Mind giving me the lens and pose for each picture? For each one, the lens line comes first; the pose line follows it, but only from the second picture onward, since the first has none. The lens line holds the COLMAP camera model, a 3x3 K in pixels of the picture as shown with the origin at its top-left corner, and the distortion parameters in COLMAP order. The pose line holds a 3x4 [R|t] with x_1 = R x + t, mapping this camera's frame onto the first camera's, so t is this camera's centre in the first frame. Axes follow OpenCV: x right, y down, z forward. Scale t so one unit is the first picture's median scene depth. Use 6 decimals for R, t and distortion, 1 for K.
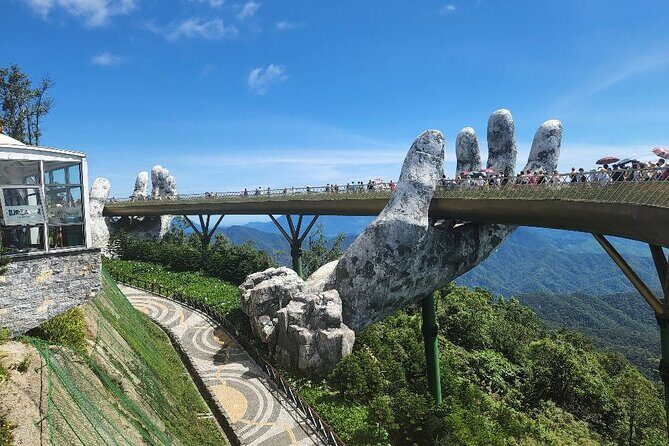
lens RADIAL K [[441.6, 0, 334.1], [0, 441.6, 192.4], [0, 0, 1]] dist [0.046904, -0.000170]
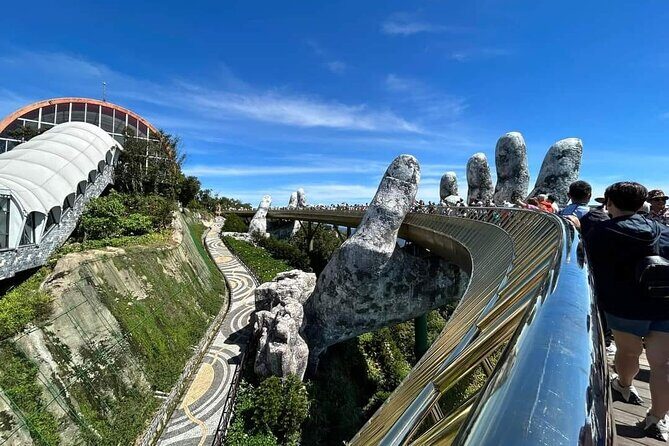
lens RADIAL K [[270.6, 0, 334.7], [0, 270.6, 195.3], [0, 0, 1]] dist [0.000503, 0.000078]
pose [[0.908636, 0.016711, -0.417254, 0.337623], [-0.031393, 0.999105, -0.028348, -0.029285], [0.416406, 0.038857, 0.908348, 0.395692]]
